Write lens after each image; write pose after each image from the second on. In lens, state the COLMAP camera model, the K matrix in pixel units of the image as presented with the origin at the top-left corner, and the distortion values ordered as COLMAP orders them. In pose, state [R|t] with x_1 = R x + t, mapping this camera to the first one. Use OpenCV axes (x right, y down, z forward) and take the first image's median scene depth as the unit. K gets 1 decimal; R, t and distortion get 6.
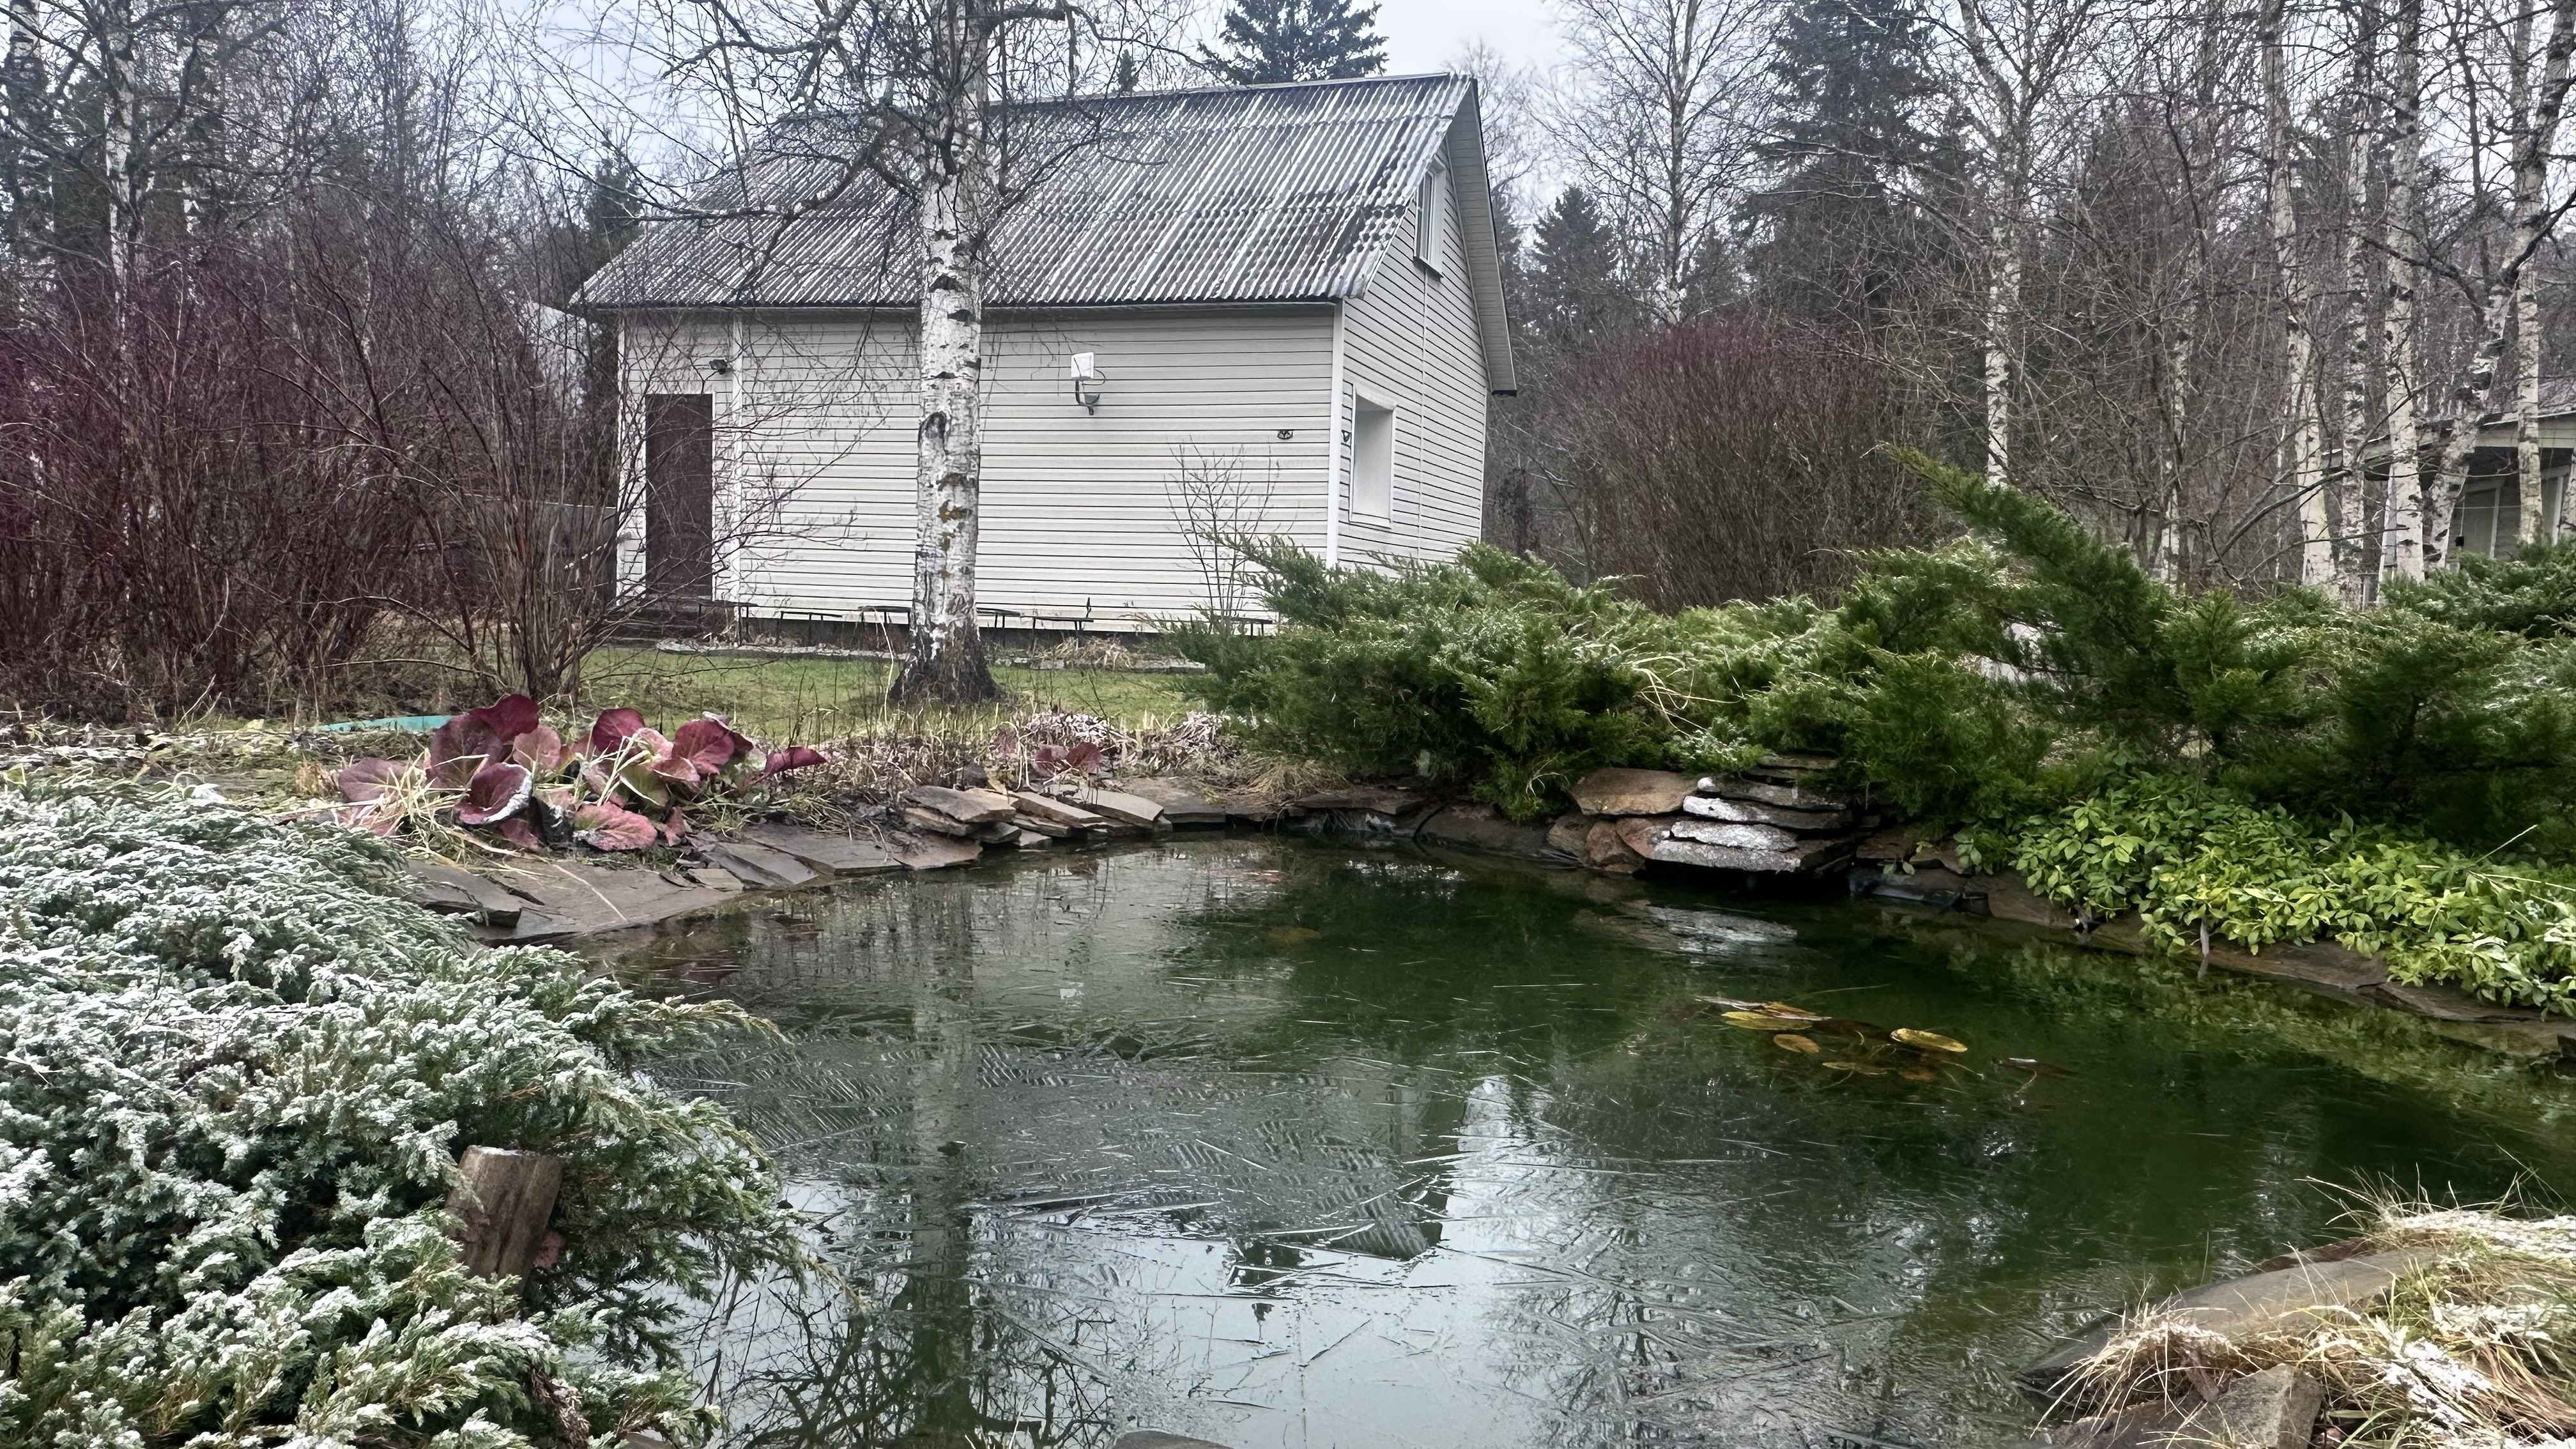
lens RADIAL K [[1802.3, 0, 1296.5], [0, 1802.3, 740.9], [0, 0, 1]] dist [-0.010990, -0.002547]
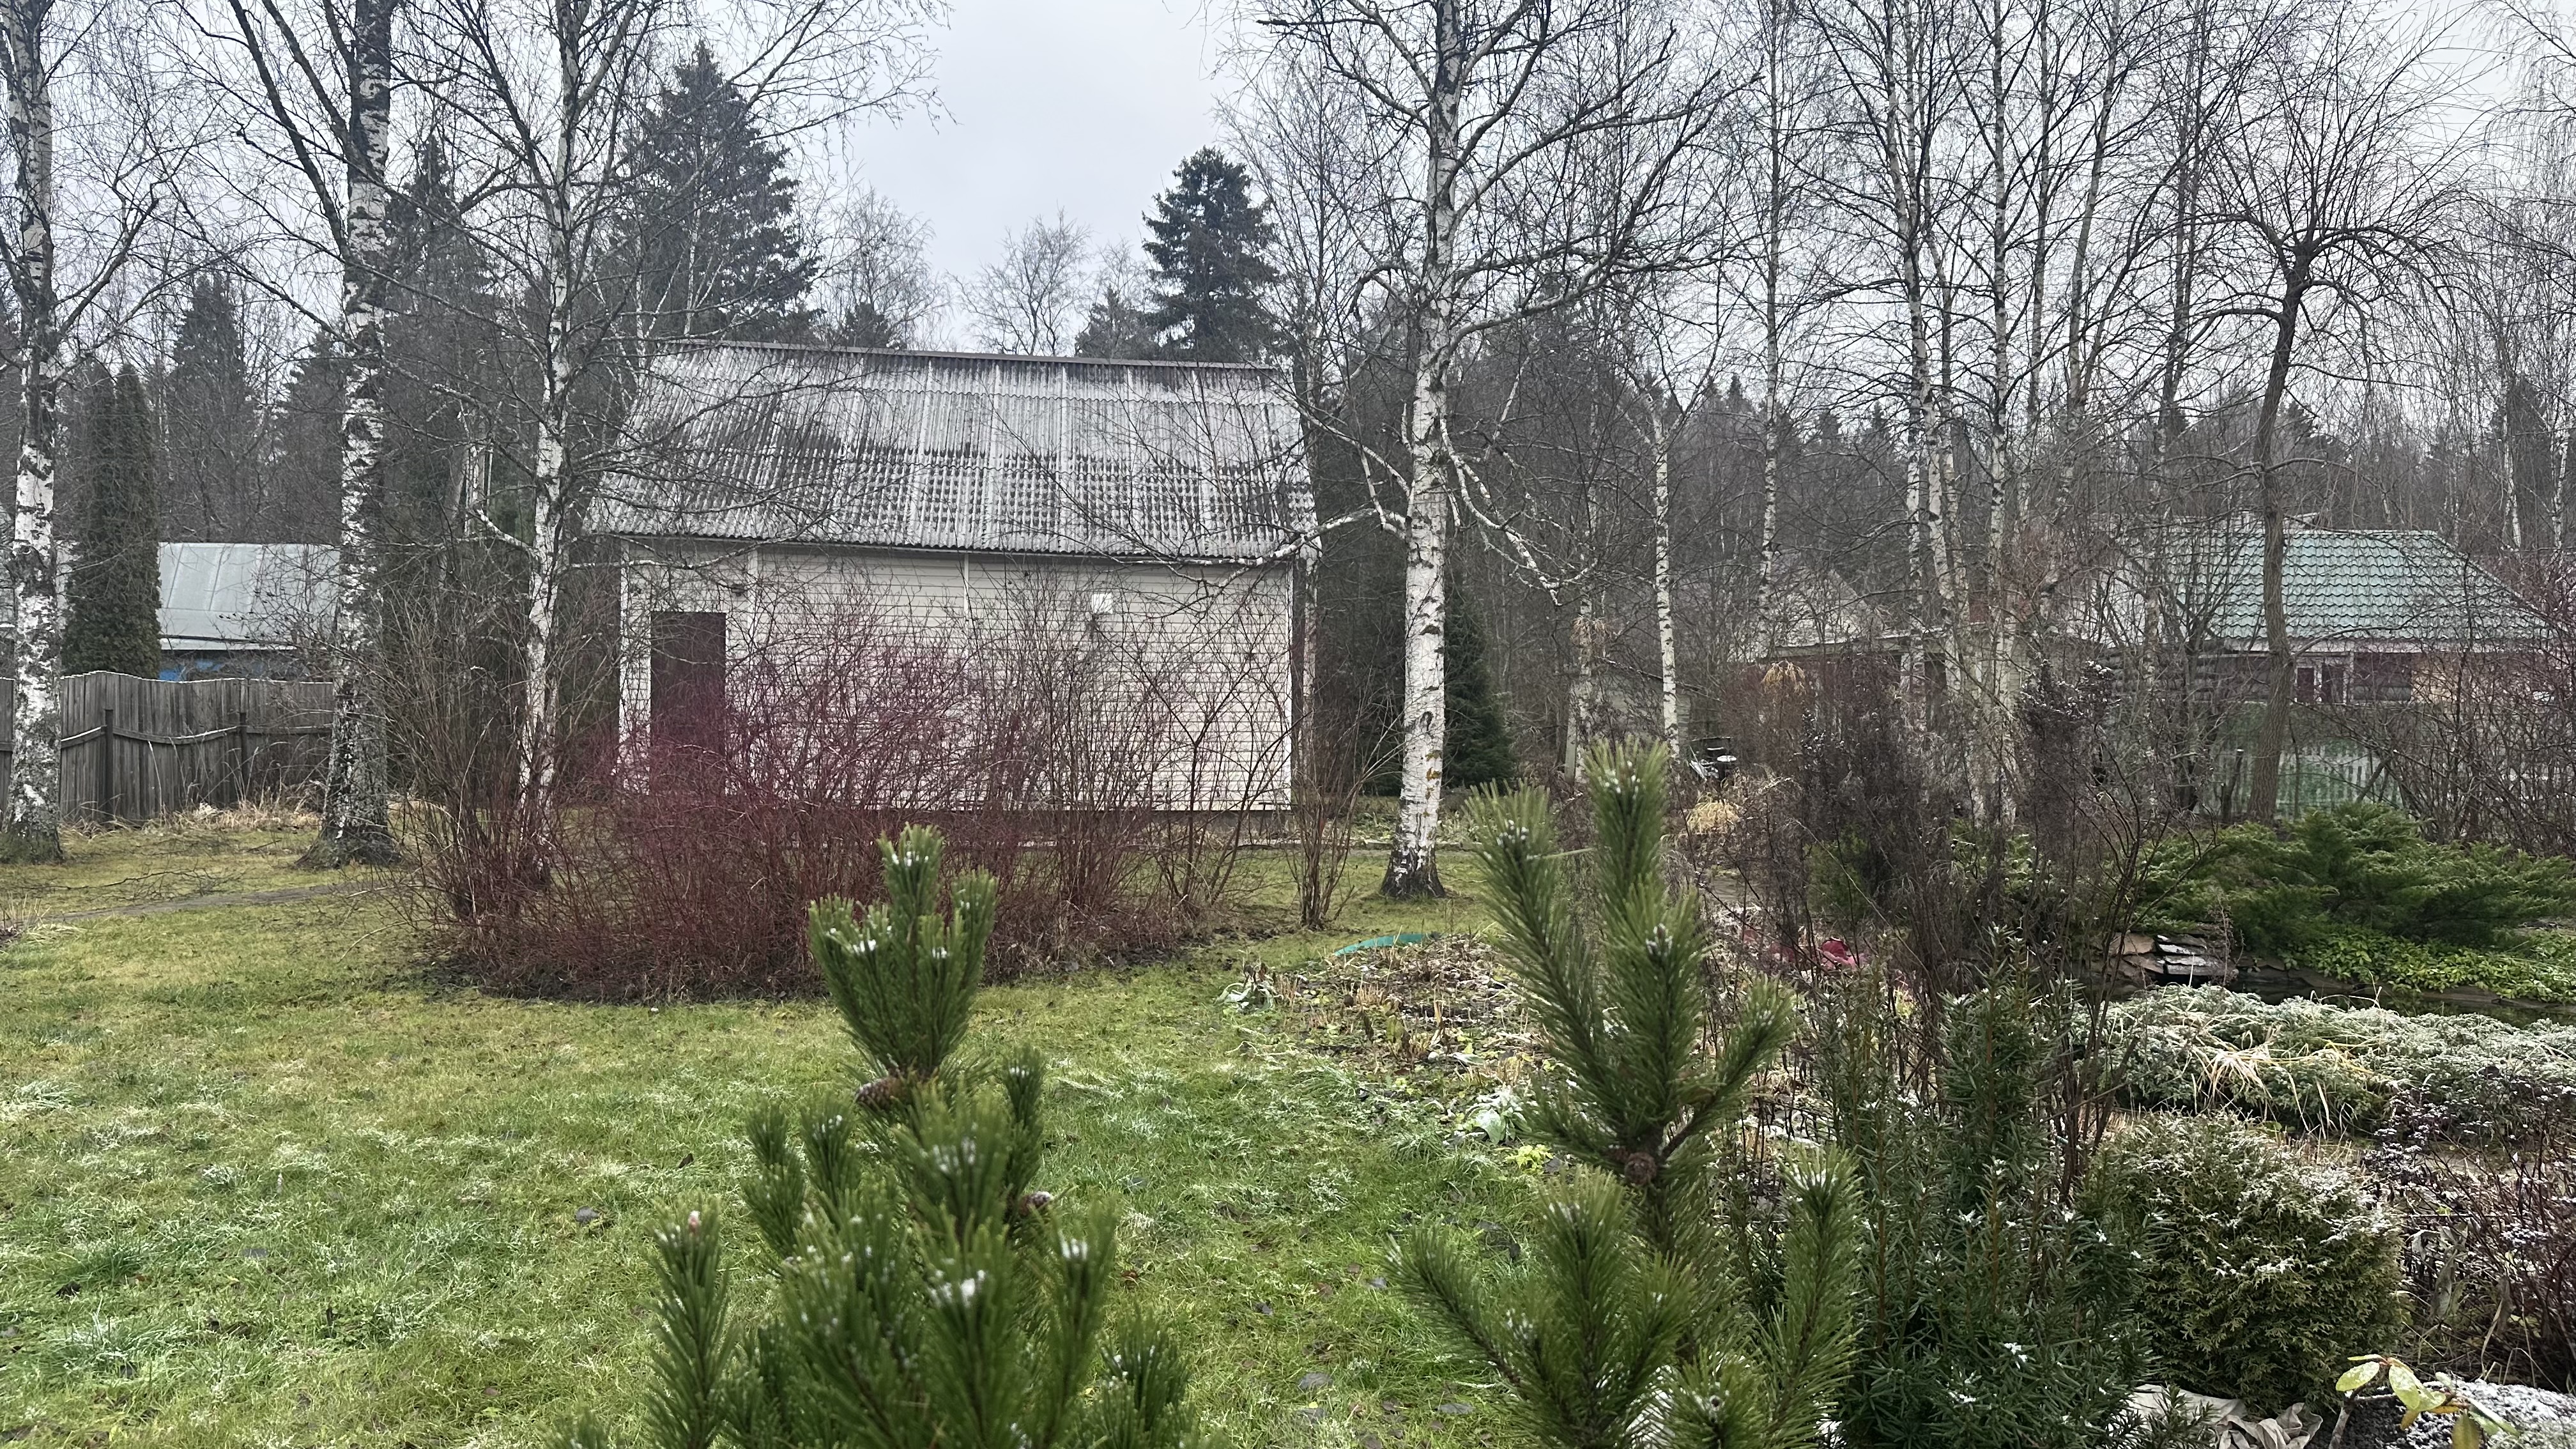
lens RADIAL K [[1816.0, 0, 1282.6], [0, 1816.0, 724.0], [0, 0, 1]] dist [0.062507, 0.000054]
pose [[0.901997, -0.022029, 0.431179, -1.572983], [0.045789, 0.997946, -0.044802, -0.170034], [-0.429306, 0.060155, 0.901153, -0.575560]]
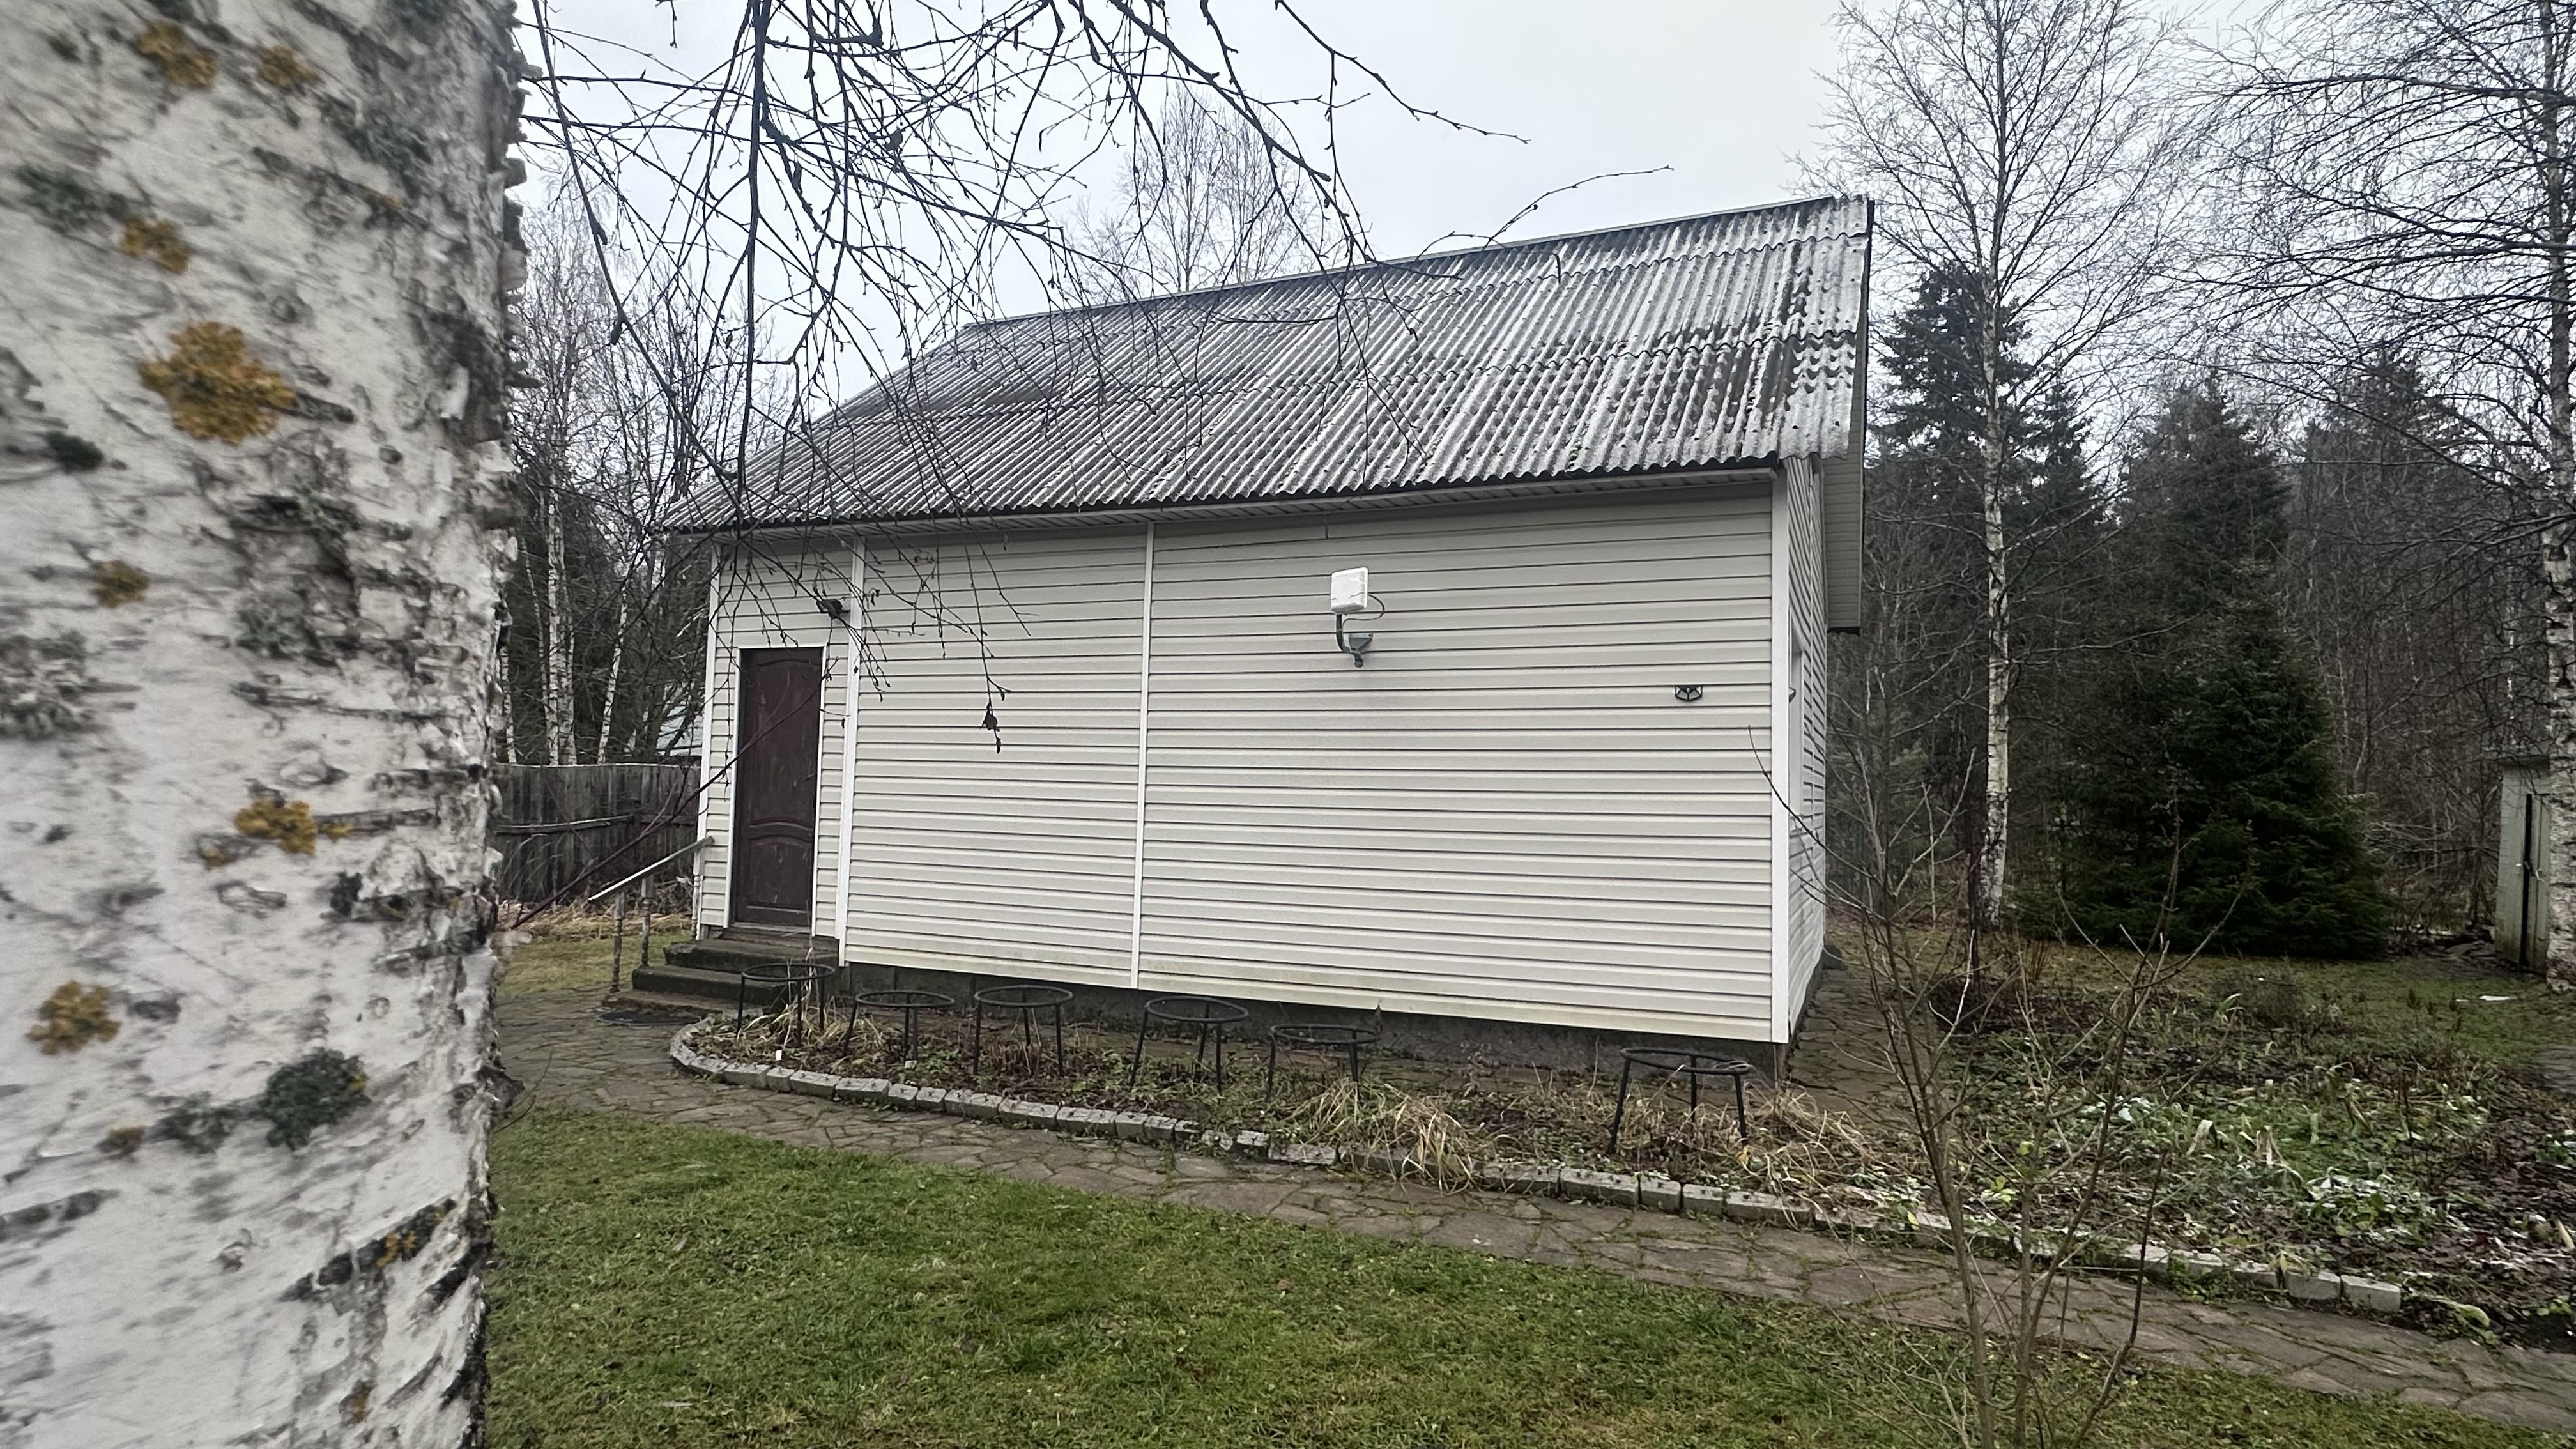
lens RADIAL K [[1305.2, 0, 1304.8], [0, 1305.2, 716.3], [0, 0, 1]] dist [-0.004291, -0.000466]
pose [[0.994968, -0.013967, -0.099211, -0.254443], [-0.000027, 0.990198, -0.139673, -0.288520], [0.100190, 0.138973, 0.985215, 1.586492]]
